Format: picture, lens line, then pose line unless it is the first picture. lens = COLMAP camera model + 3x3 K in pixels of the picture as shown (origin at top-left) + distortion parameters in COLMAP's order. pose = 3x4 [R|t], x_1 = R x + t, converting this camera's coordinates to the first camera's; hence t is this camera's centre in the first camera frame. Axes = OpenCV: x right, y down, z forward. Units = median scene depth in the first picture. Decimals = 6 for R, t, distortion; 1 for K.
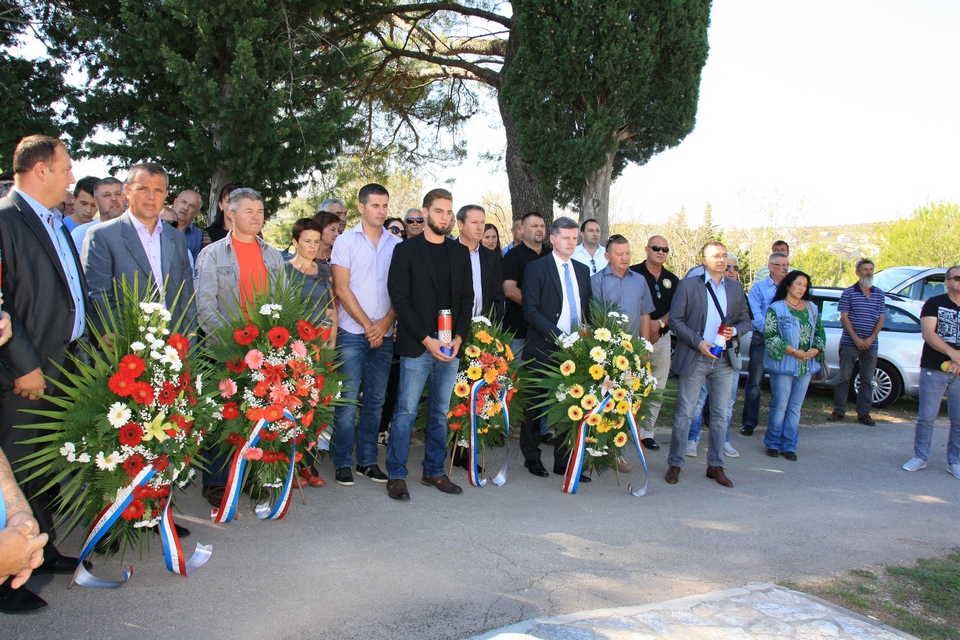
lens RADIAL K [[829.5, 0, 482.8], [0, 829.5, 320.6], [0, 0, 1]] dist [-0.165303, 0.183100]
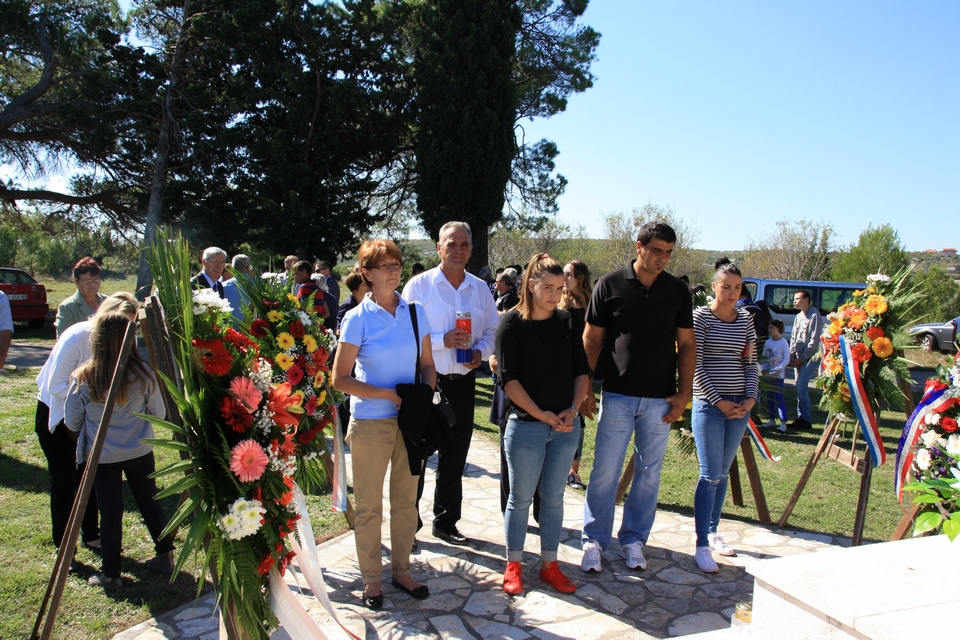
lens RADIAL K [[800.9, 0, 478.3], [0, 800.9, 324.3], [0, 0, 1]] dist [-0.167134, 0.161336]
pose [[0.952971, -0.021627, -0.302288, 0.774989], [0.010695, 0.999229, -0.037771, 0.113466], [0.302872, 0.032762, 0.952468, -0.864066]]
